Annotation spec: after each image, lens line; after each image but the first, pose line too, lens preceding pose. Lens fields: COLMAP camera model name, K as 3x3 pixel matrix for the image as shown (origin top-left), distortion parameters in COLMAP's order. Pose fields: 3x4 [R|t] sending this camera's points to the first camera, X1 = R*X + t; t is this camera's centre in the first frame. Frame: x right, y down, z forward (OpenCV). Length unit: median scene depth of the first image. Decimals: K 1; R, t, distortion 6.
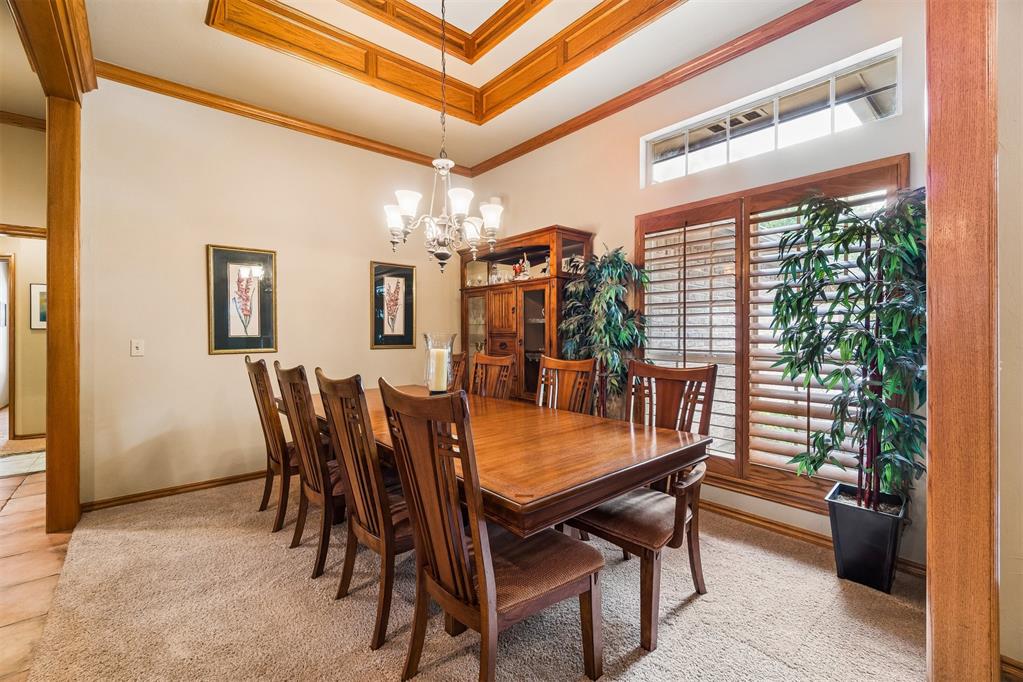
lens RADIAL K [[442.4, 0, 507.9], [0, 442.4, 334.3], [0, 0, 1]] dist [-0.008125, 0.002796]
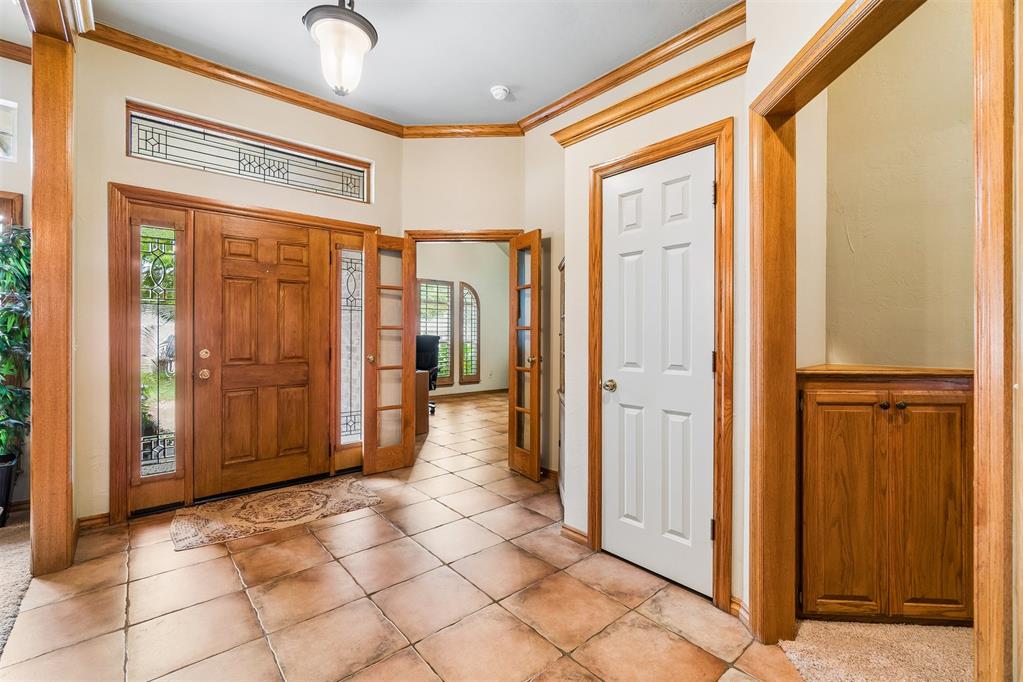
lens RADIAL K [[442.4, 0, 509.0], [0, 442.4, 333.4], [0, 0, 1]] dist [-0.008125, 0.002796]
pose [[0.000545, 0.000553, 1.000000, -0.505312], [-0.003022, 0.999995, -0.000551, 0.005733], [-0.999995, -0.003021, 0.000546, -0.575206]]
